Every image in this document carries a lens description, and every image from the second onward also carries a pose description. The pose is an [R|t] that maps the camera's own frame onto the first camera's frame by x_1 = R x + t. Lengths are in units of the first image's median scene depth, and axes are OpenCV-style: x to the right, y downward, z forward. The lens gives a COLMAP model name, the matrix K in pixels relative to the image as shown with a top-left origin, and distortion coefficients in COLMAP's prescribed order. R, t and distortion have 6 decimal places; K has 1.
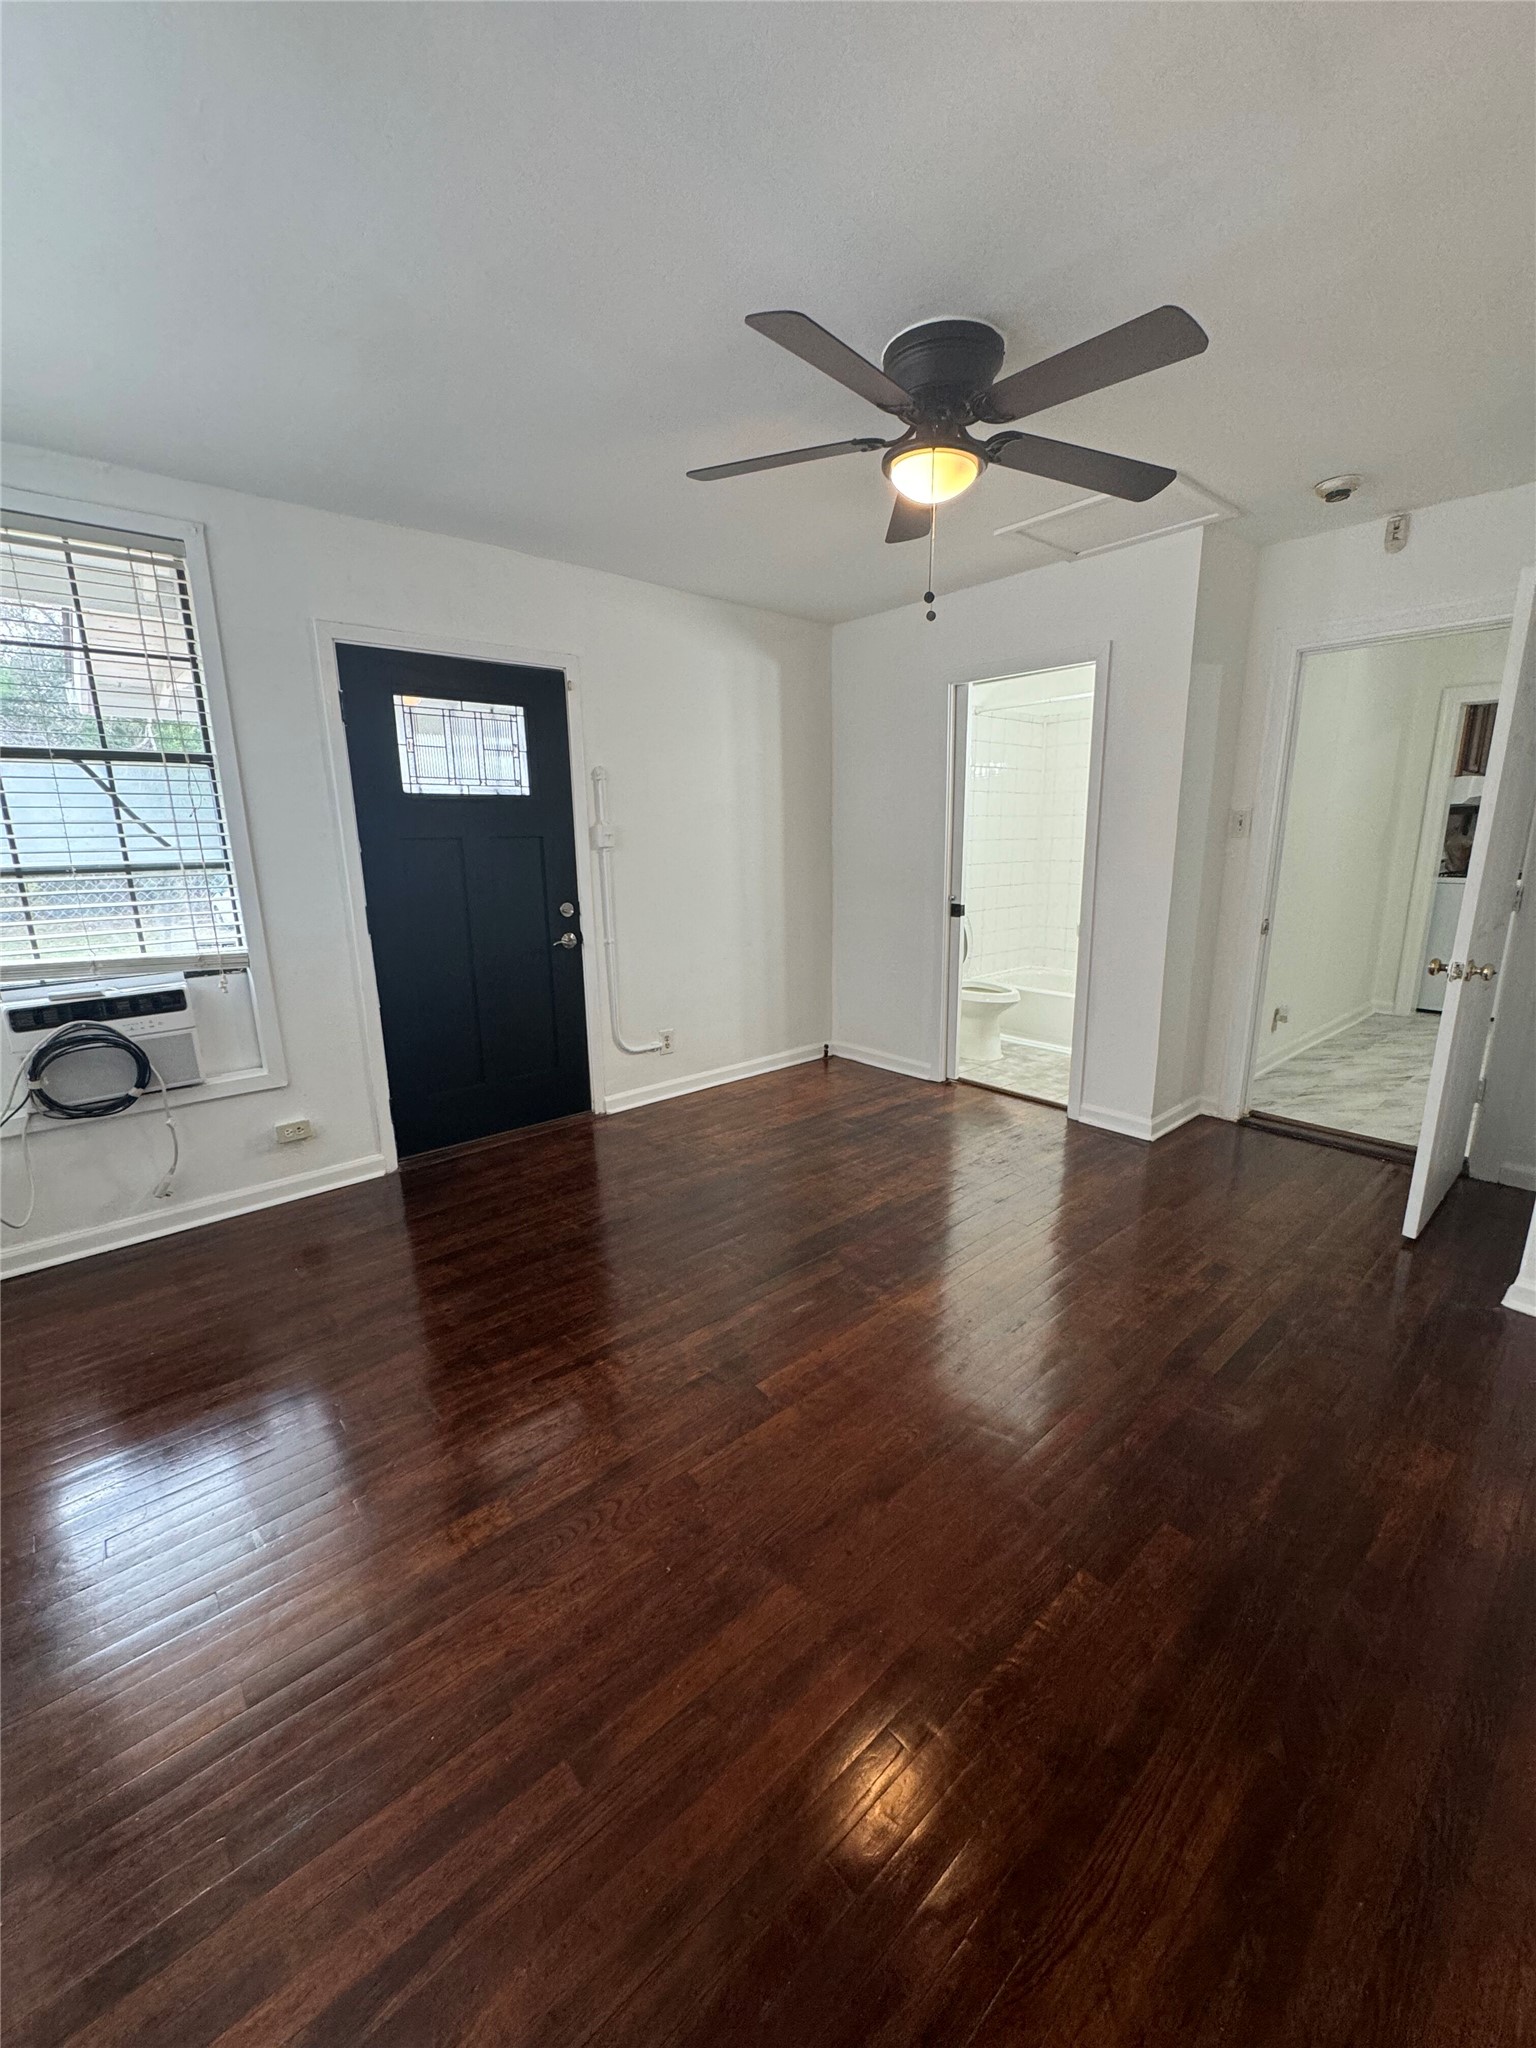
lens RADIAL K [[824.2, 0, 767.0], [0, 824.2, 1020.2], [0, 0, 1]] dist [-0.006663, 0.001208]
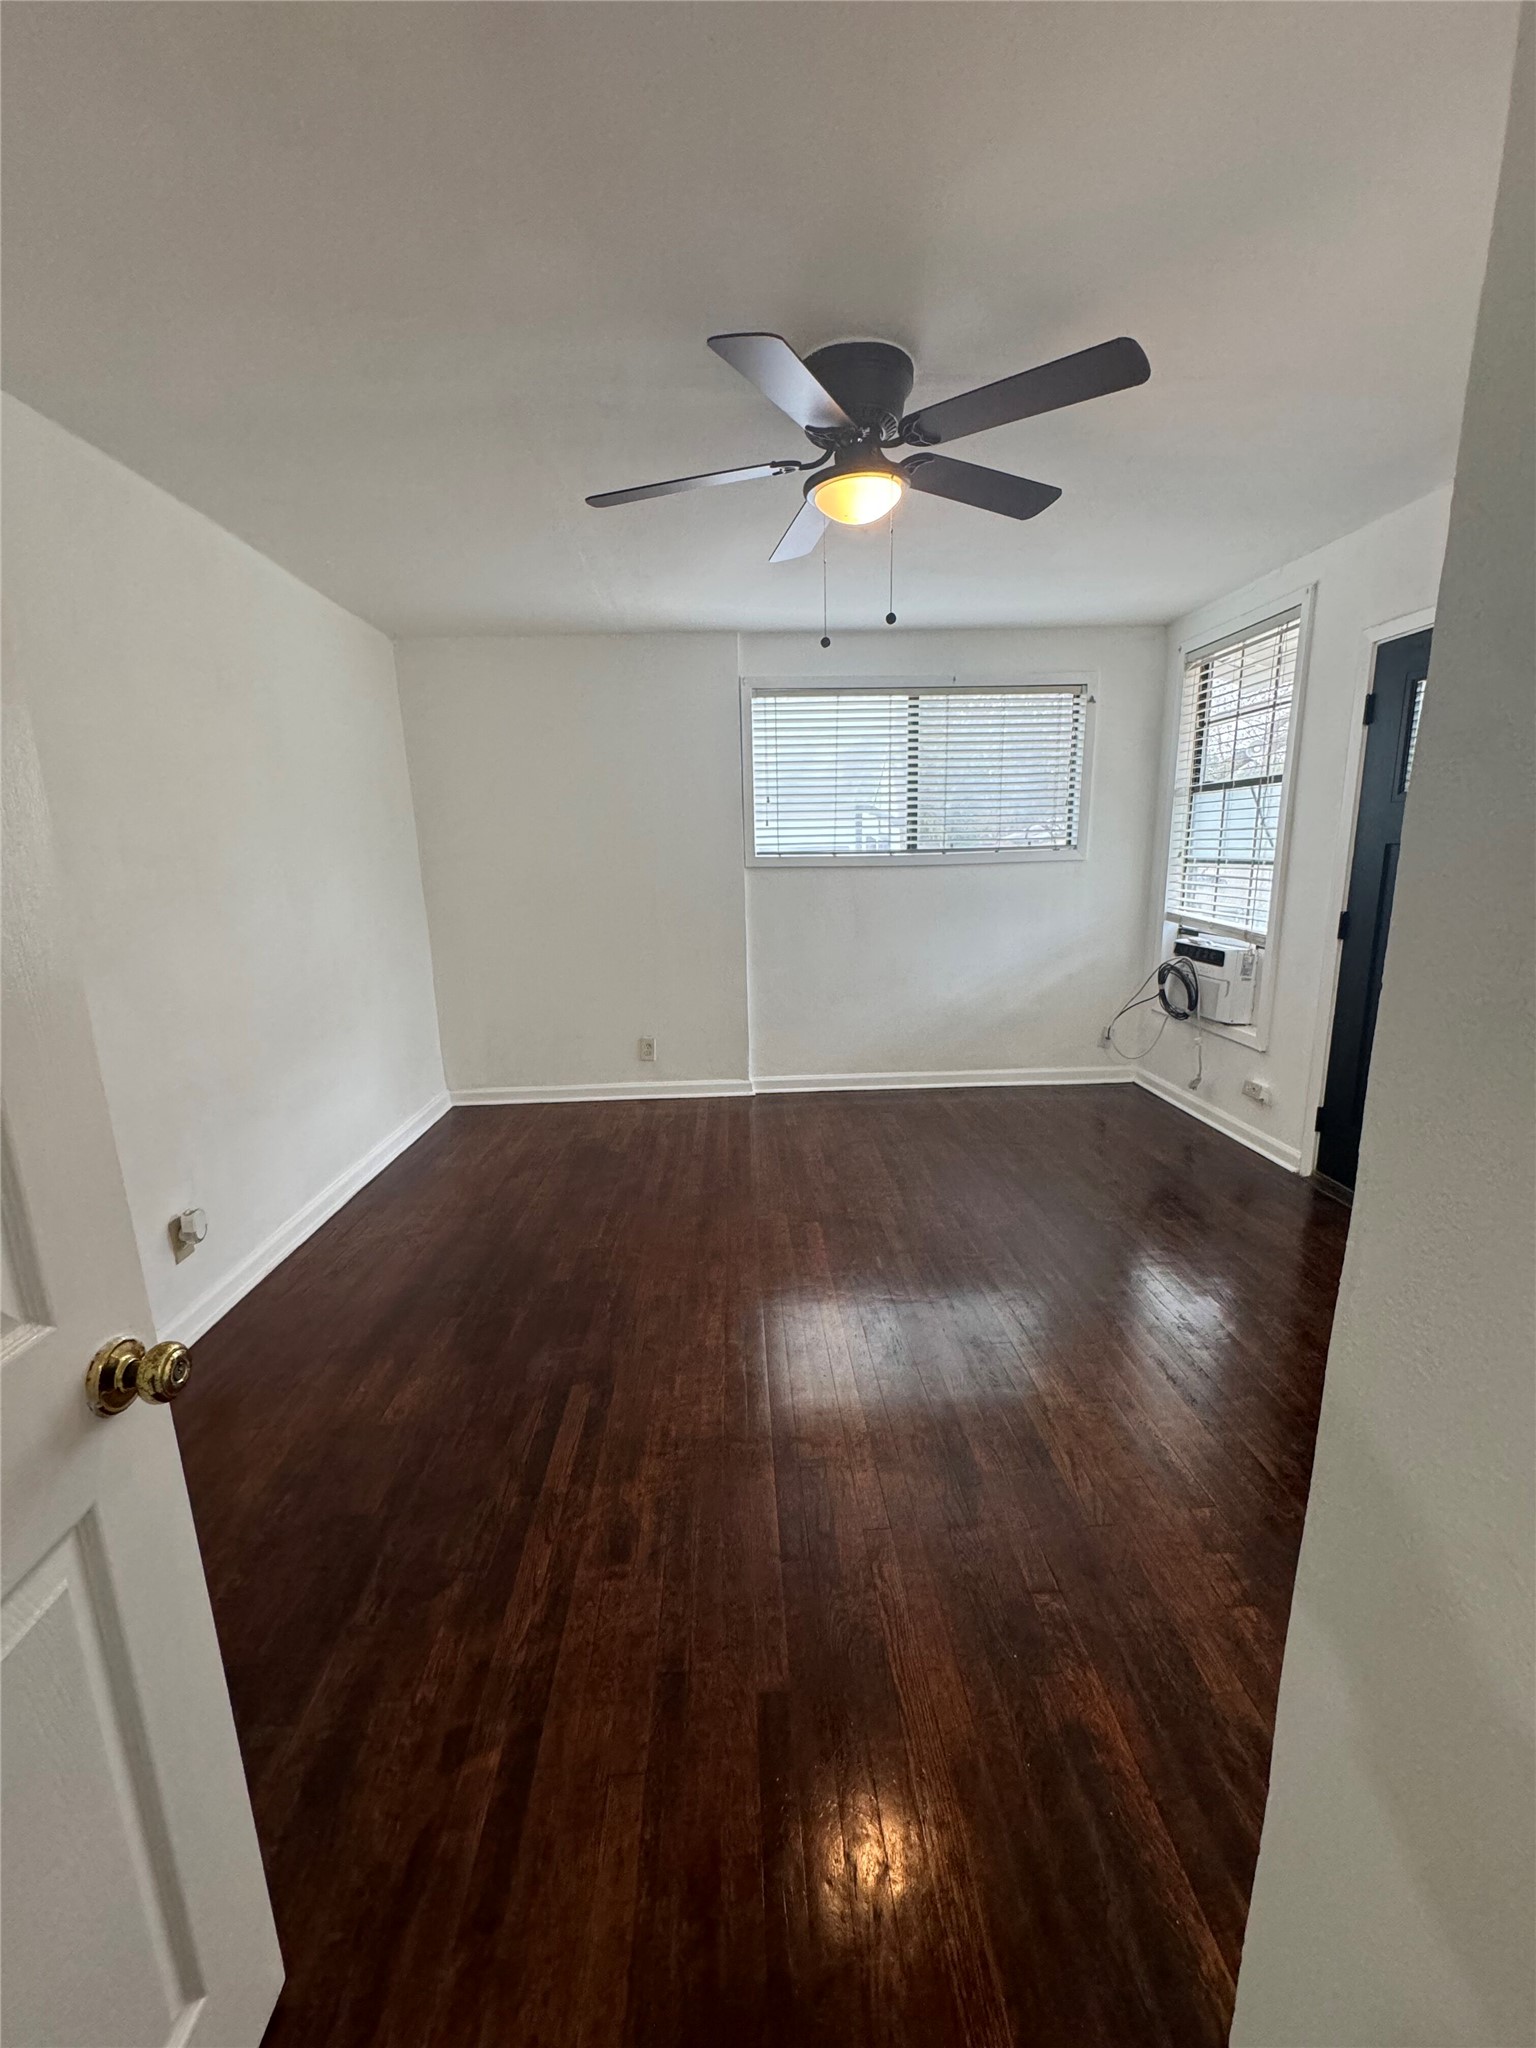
lens RADIAL K [[824.2, 0, 762.7], [0, 824.2, 1018.4], [0, 0, 1]] dist [-0.006663, 0.001208]
pose [[-0.621109, 0.179777, -0.762827, 0.861114], [-0.150125, 0.928019, 0.340943, -0.298285], [0.769212, 0.326282, -0.549412, 1.256130]]
